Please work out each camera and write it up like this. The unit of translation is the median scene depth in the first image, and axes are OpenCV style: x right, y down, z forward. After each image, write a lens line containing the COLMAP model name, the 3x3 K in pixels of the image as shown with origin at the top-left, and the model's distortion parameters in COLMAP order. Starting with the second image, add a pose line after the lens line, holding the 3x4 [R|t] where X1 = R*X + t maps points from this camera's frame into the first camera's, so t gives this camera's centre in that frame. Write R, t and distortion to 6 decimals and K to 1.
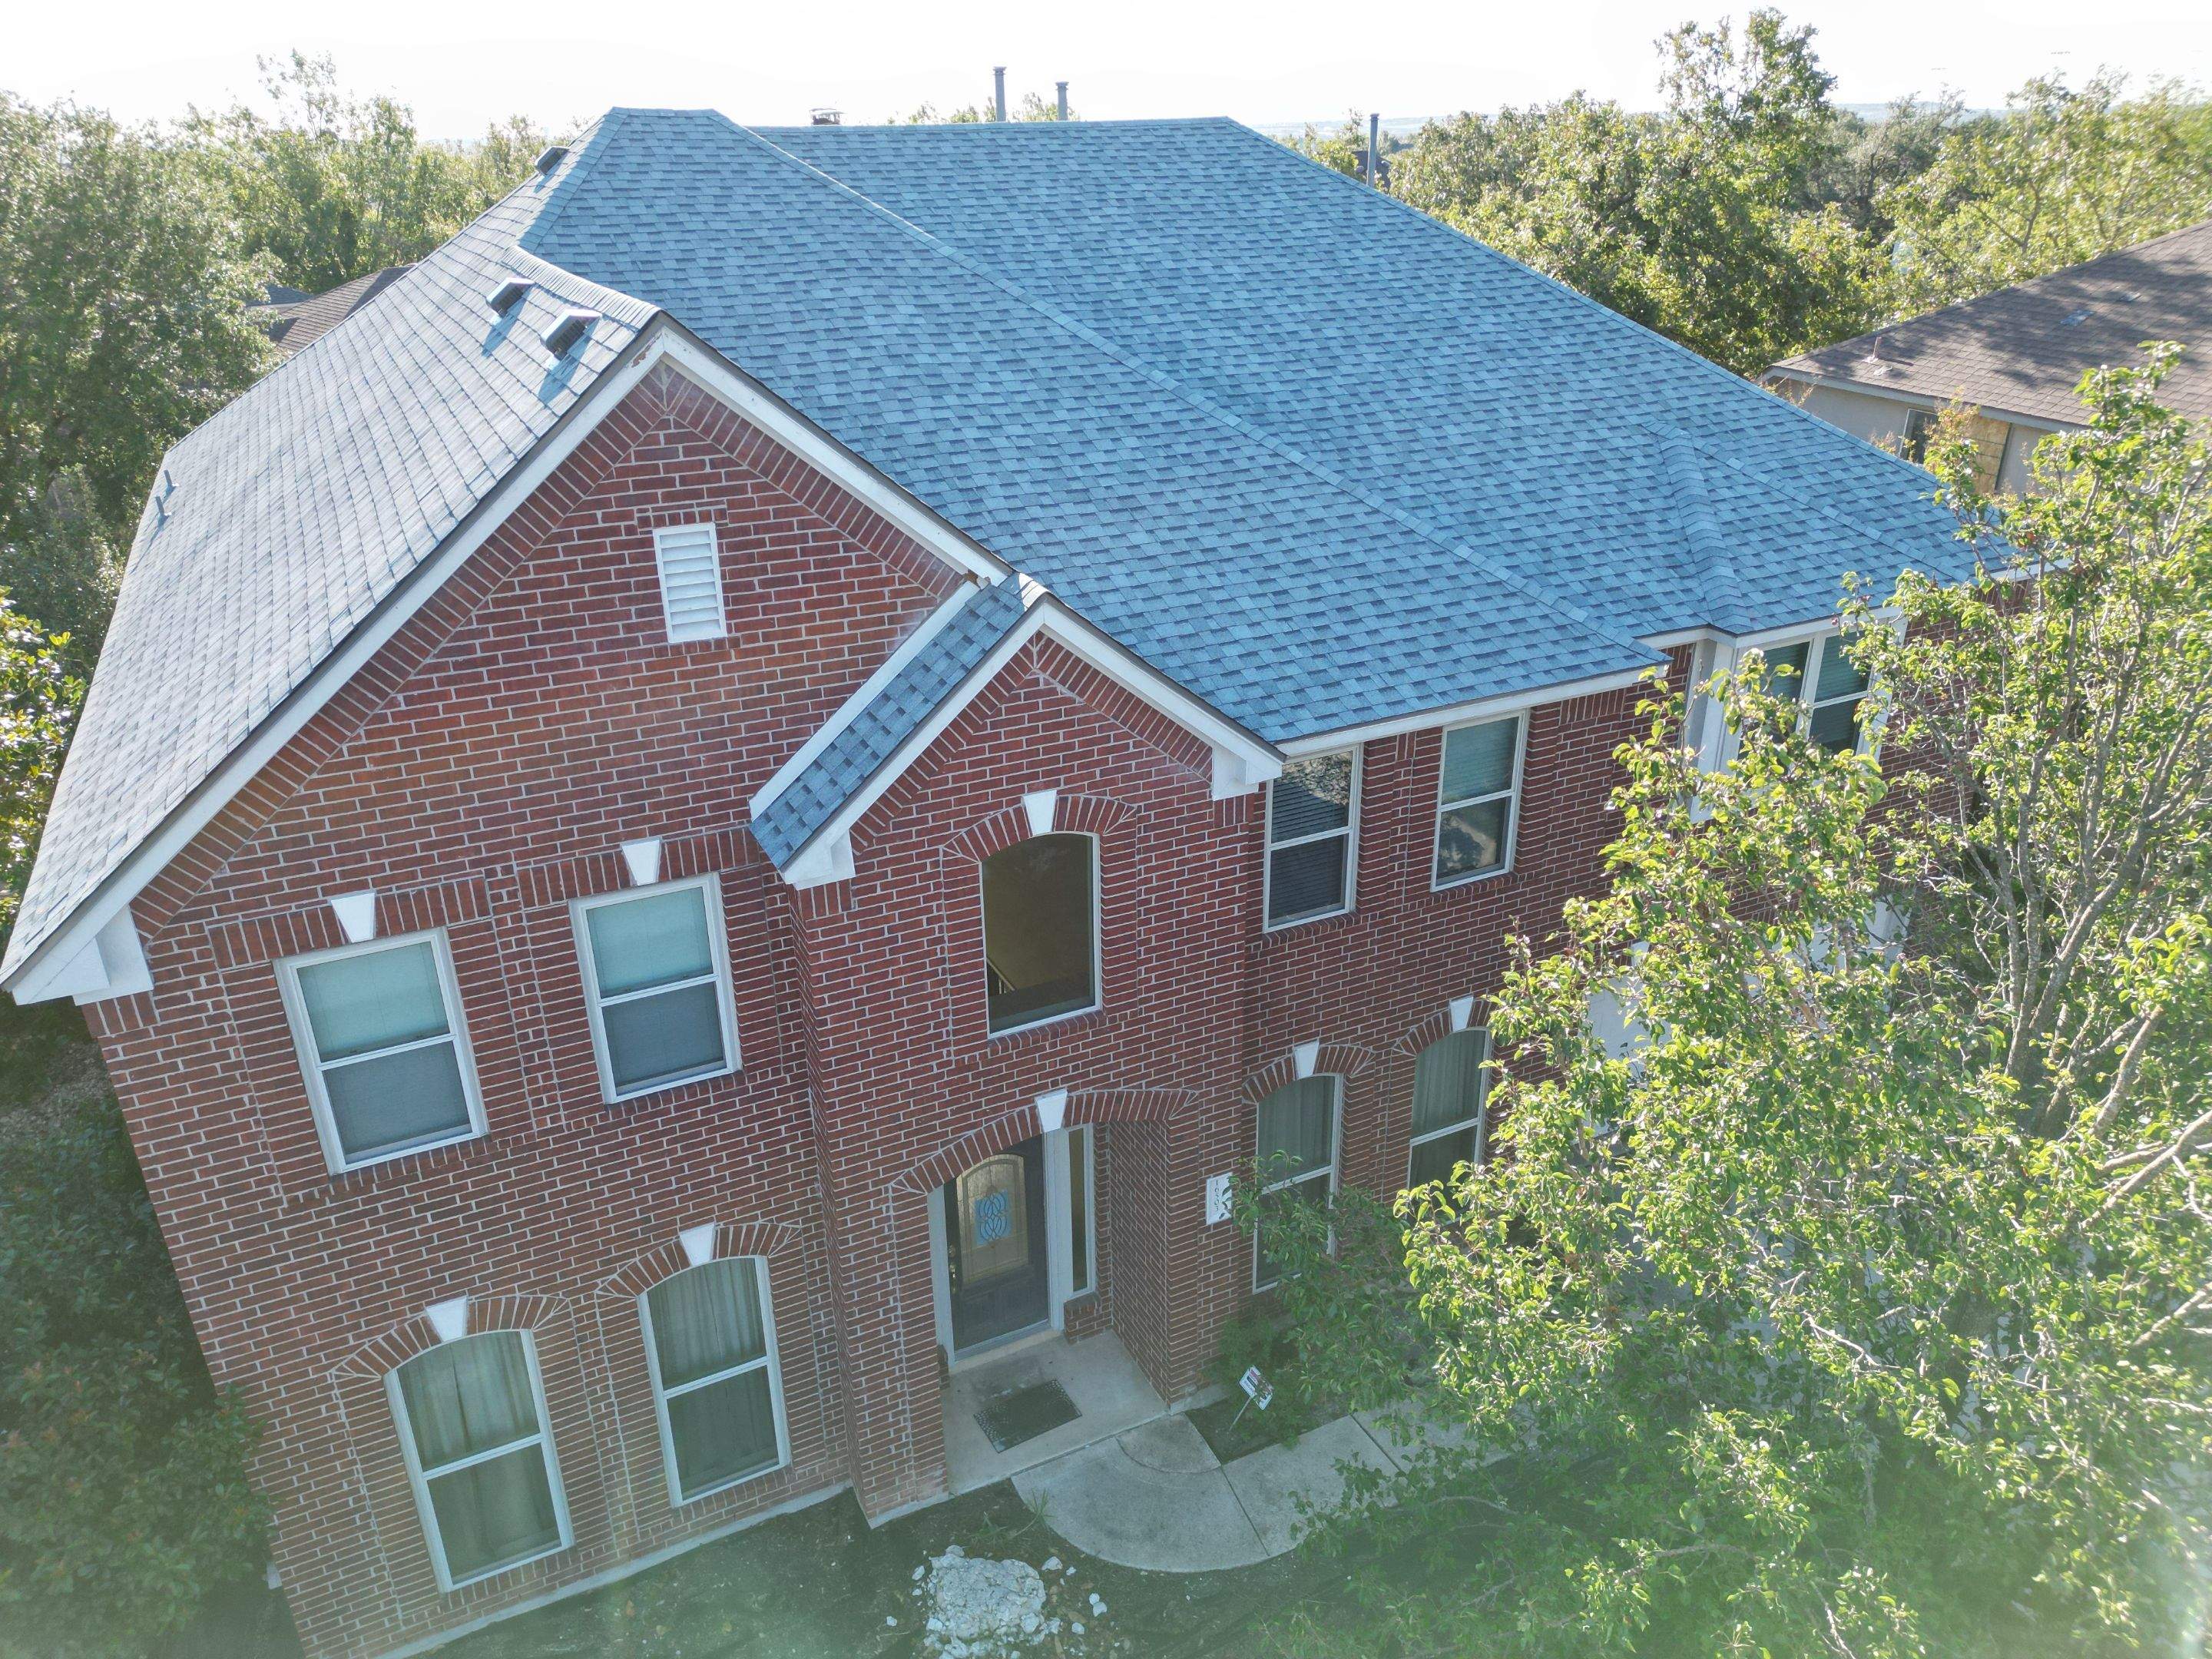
lens RADIAL K [[1548.5, 0, 1098.7], [0, 1548.5, 825.2], [0, 0, 1]] dist [0.087991, -0.093302]
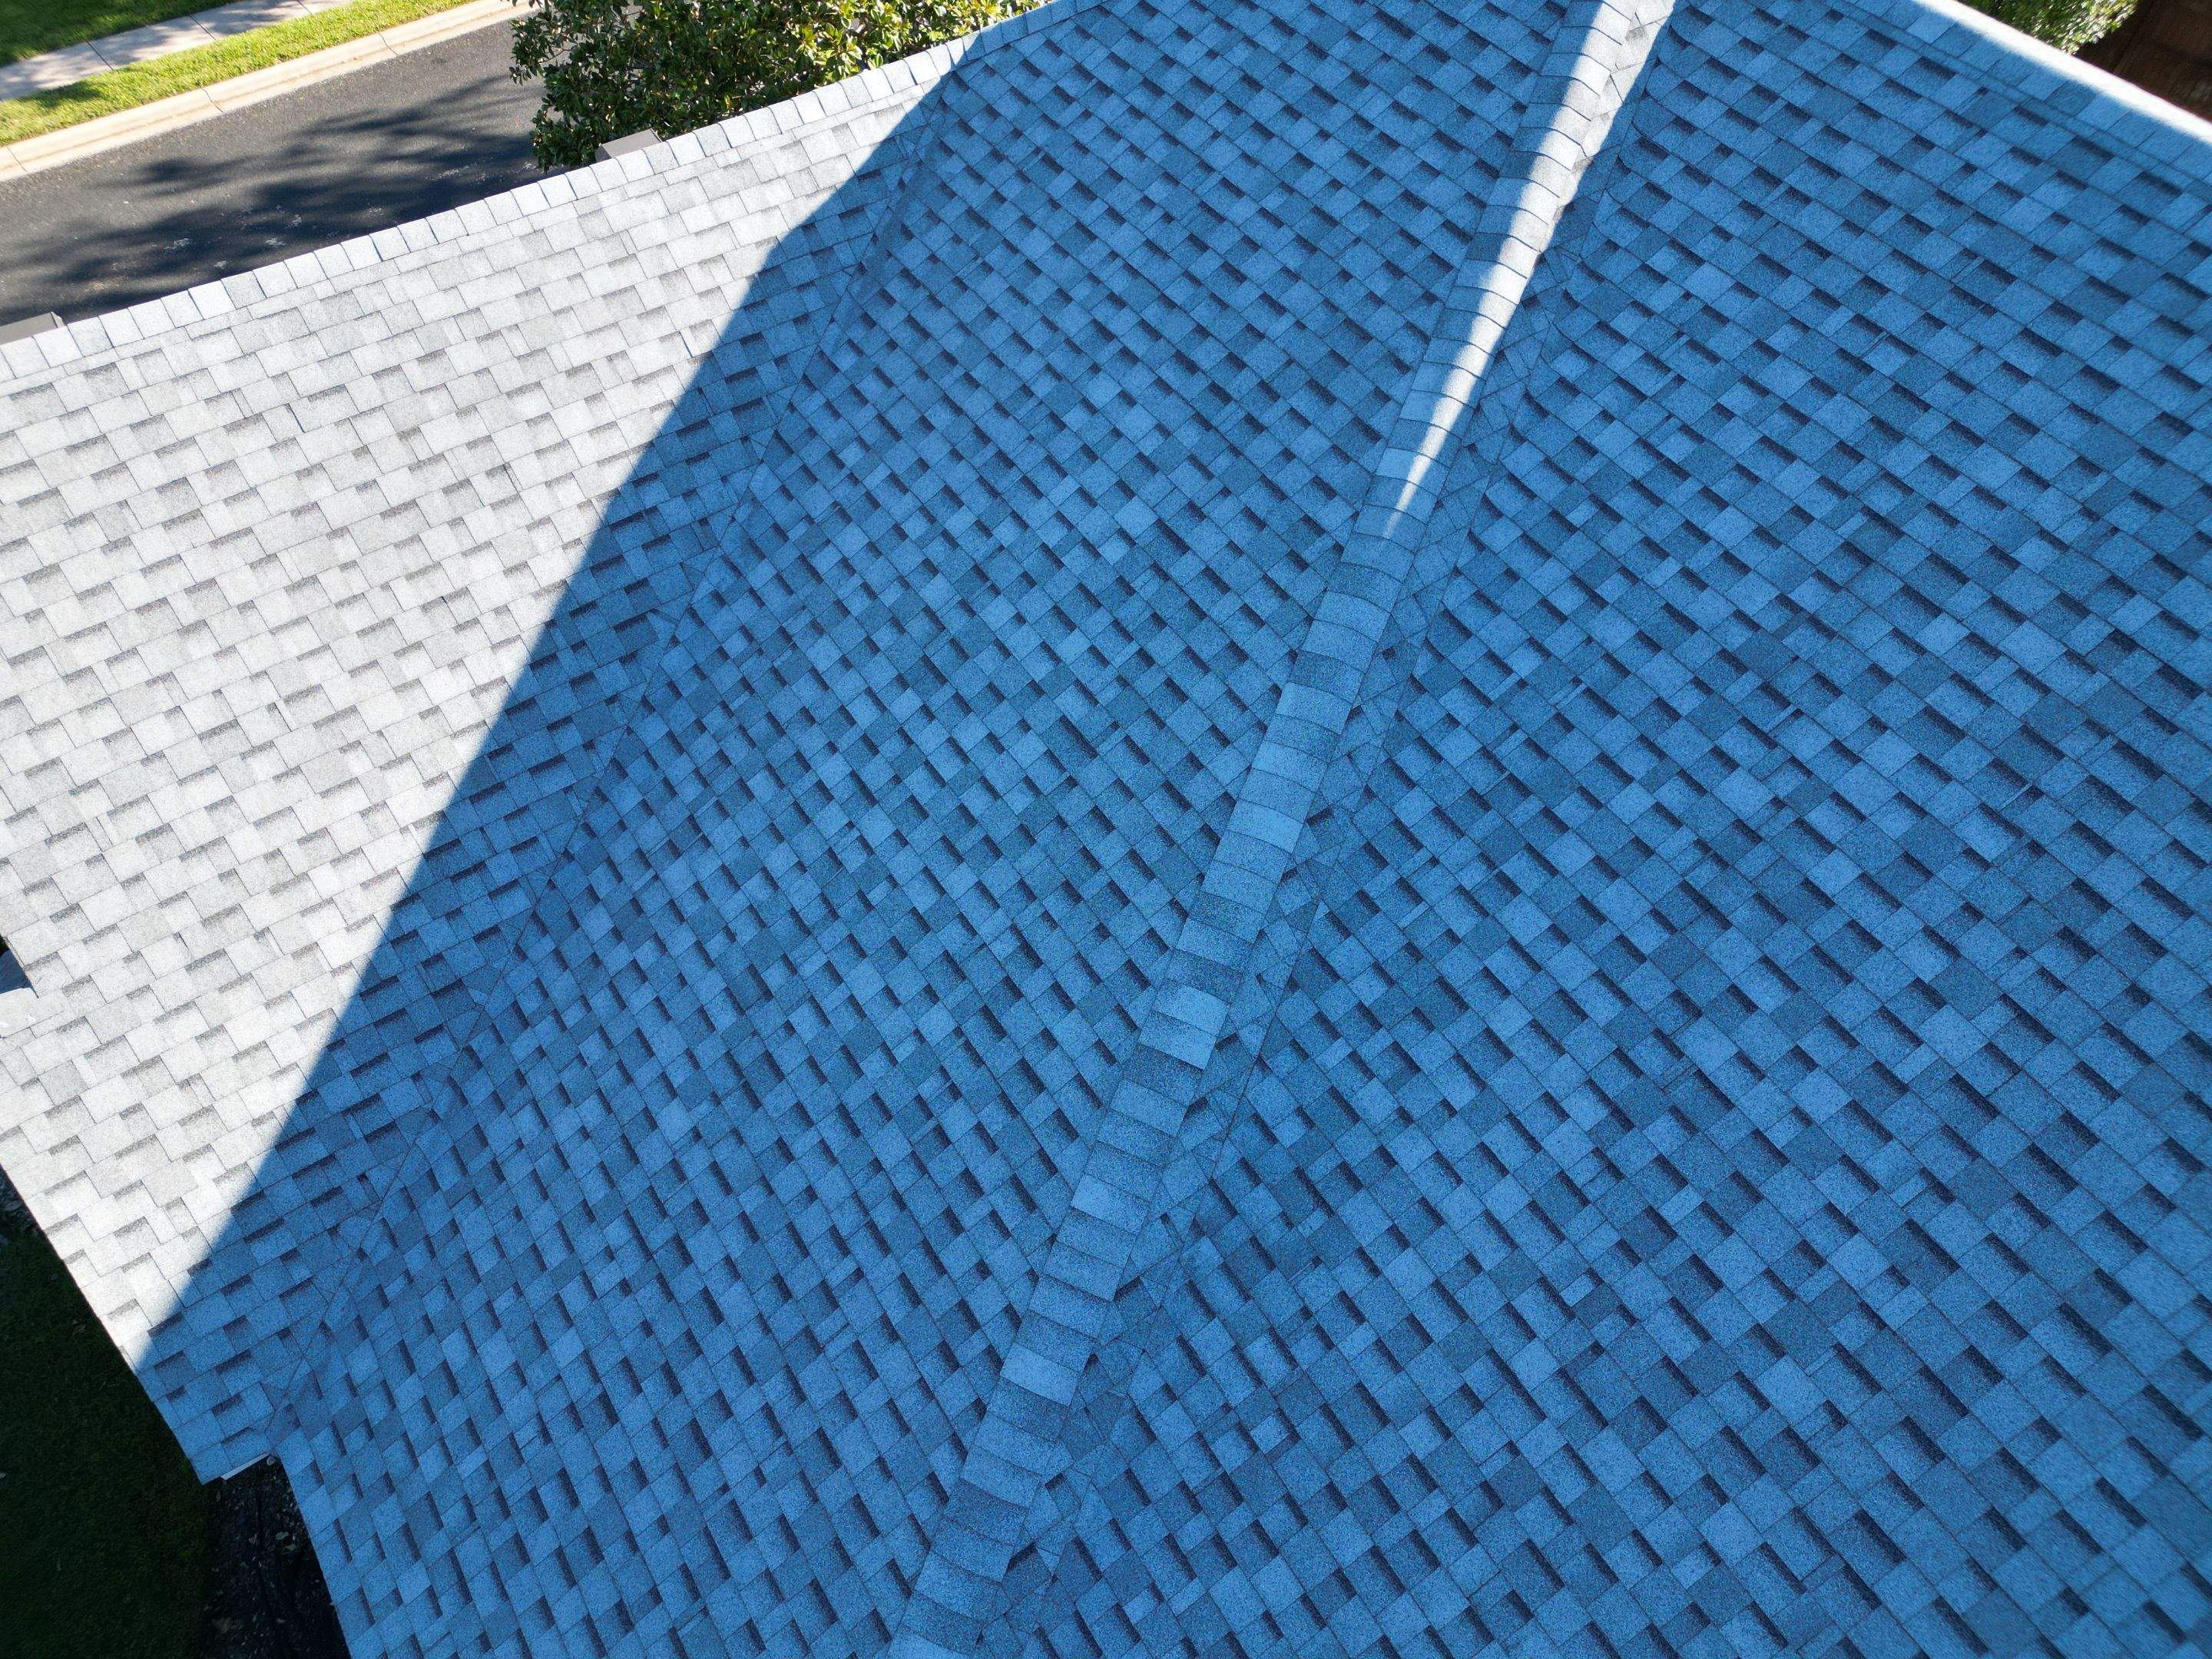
lens RADIAL K [[1548.5, 0, 1098.7], [0, 1548.5, 825.2], [0, 0, 1]] dist [0.087991, -0.093302]
pose [[0.128019, 0.805918, -0.578020, 0.254530], [-0.398306, 0.575528, 0.714227, -0.632676], [0.908275, 0.138795, 0.394681, 0.799412]]
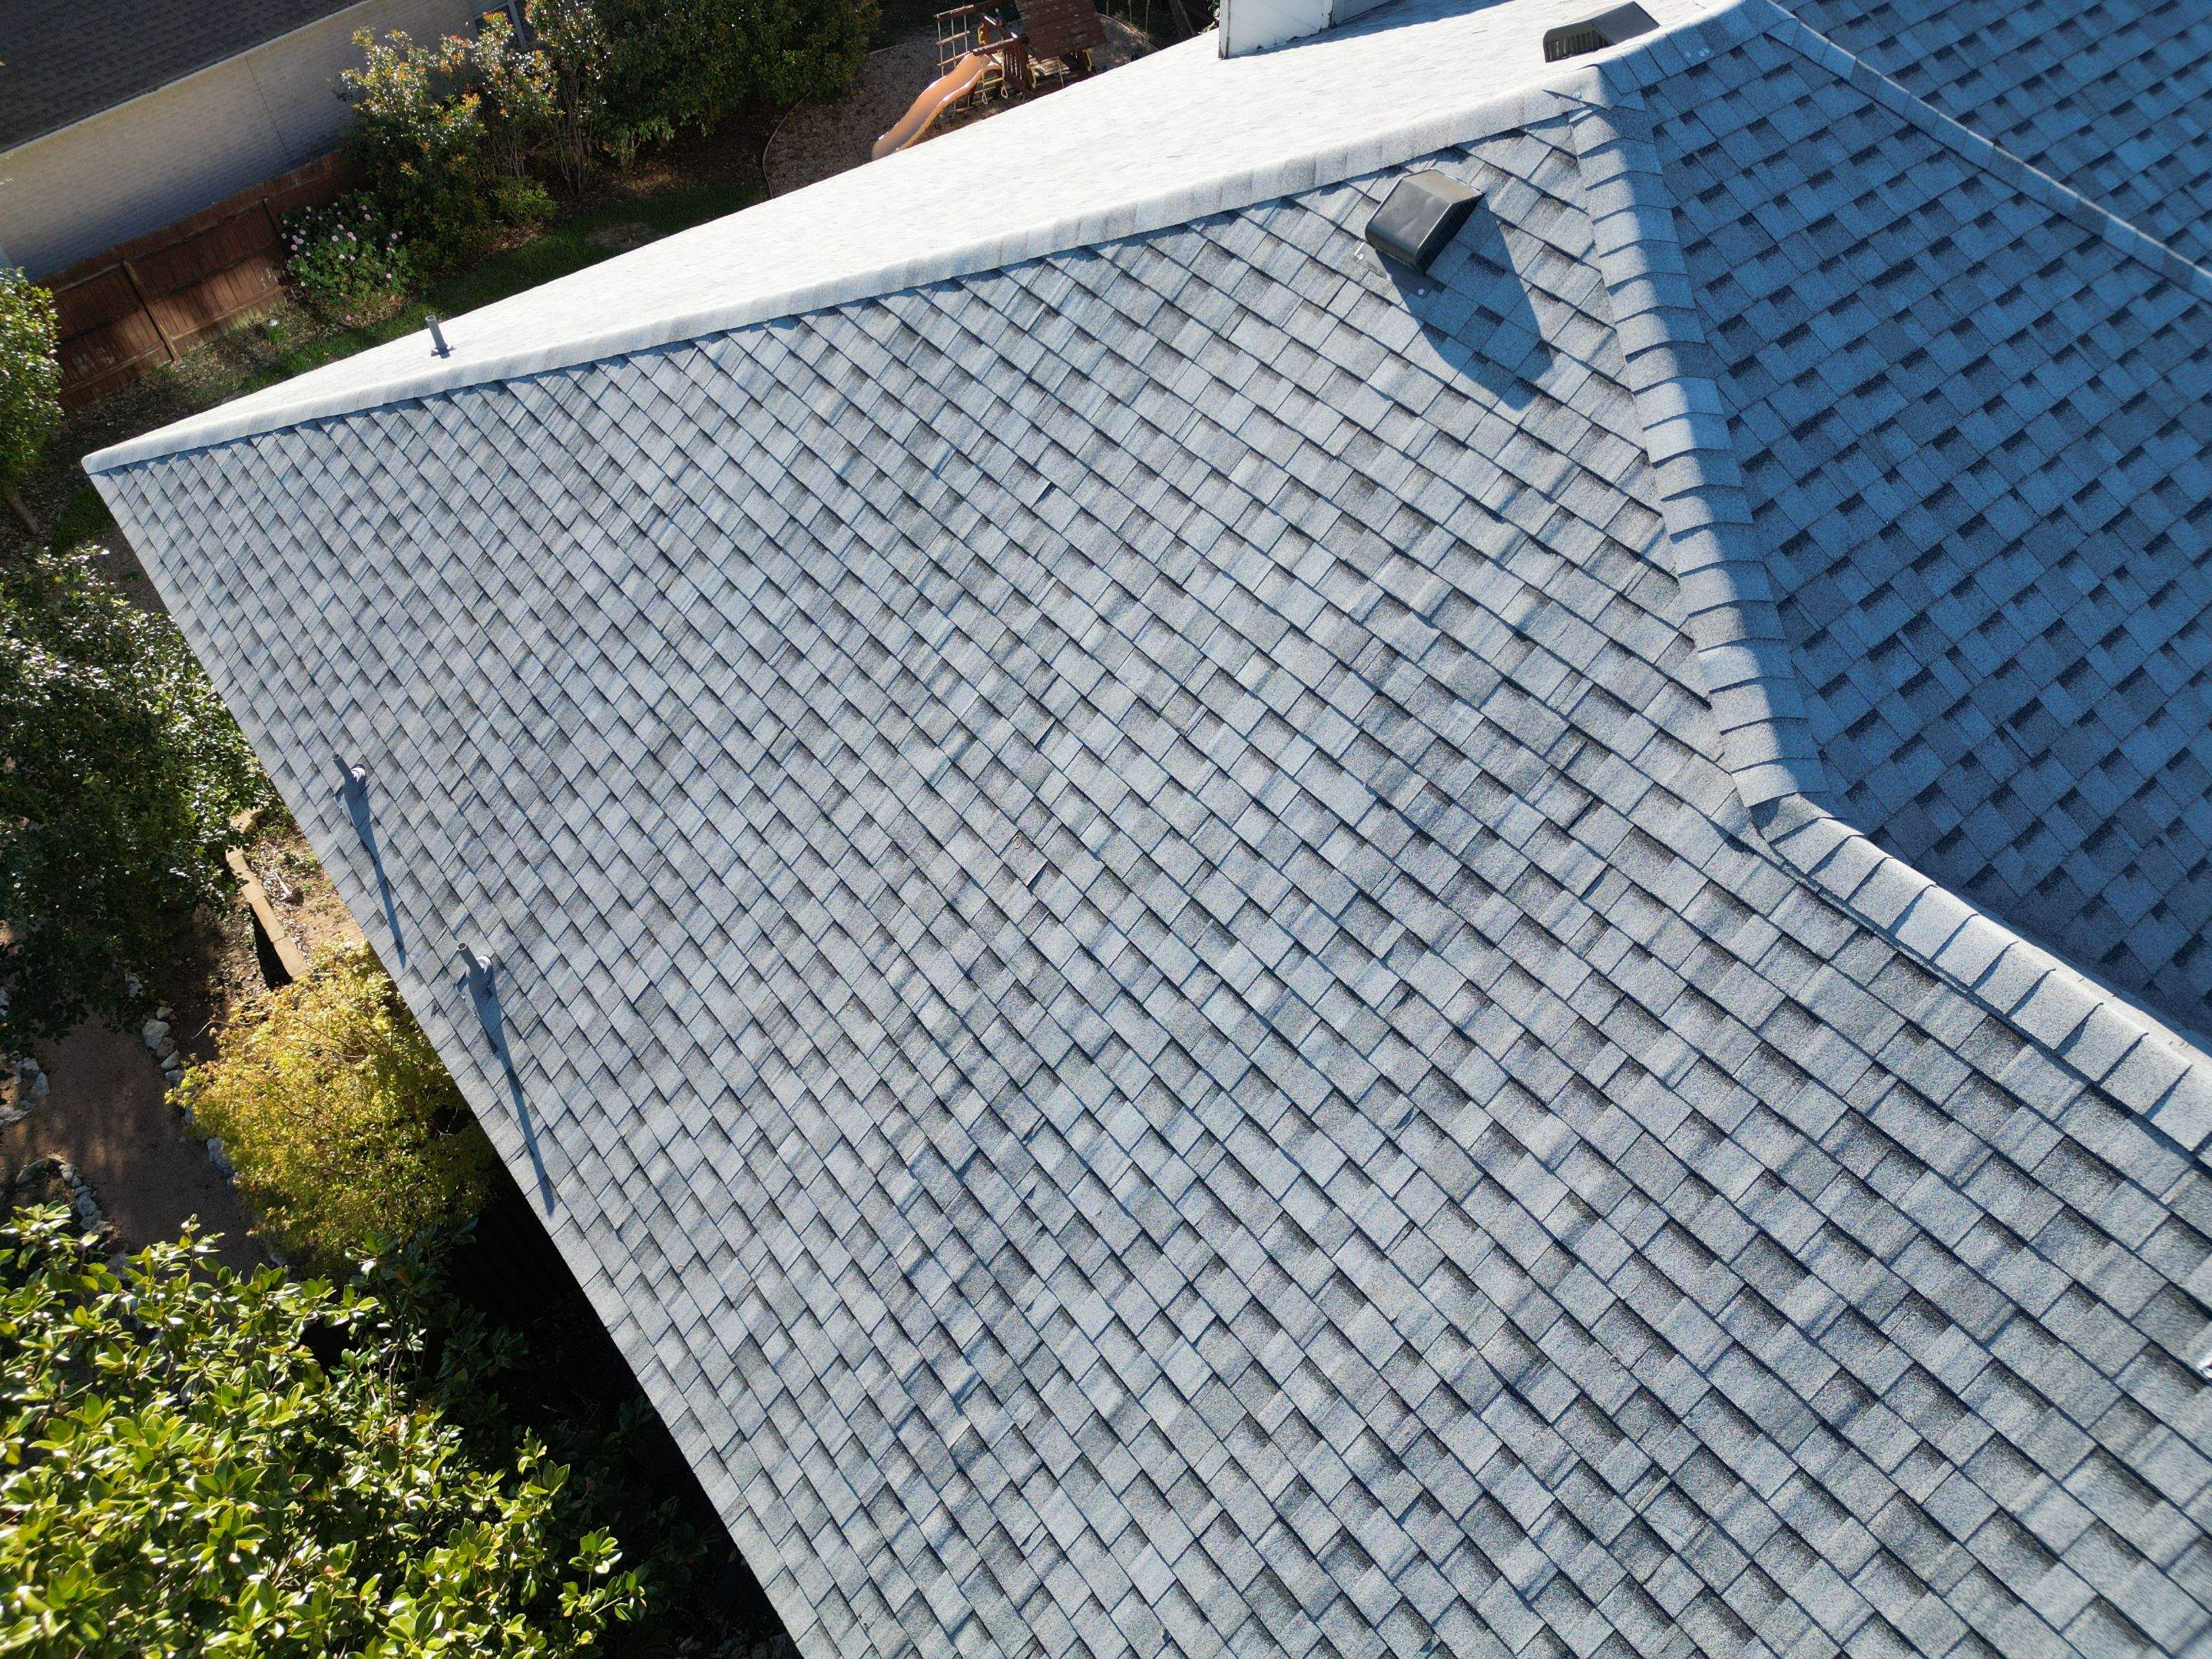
lens RADIAL K [[1540.2, 0, 1101.6], [0, 1540.2, 830.7], [0, 0, 1]] dist [0.080500, -0.081703]
pose [[0.976975, -0.169774, 0.129217, -0.555844], [0.095957, 0.890576, 0.444597, -0.520062], [-0.190558, -0.421960, 0.886362, 0.668068]]
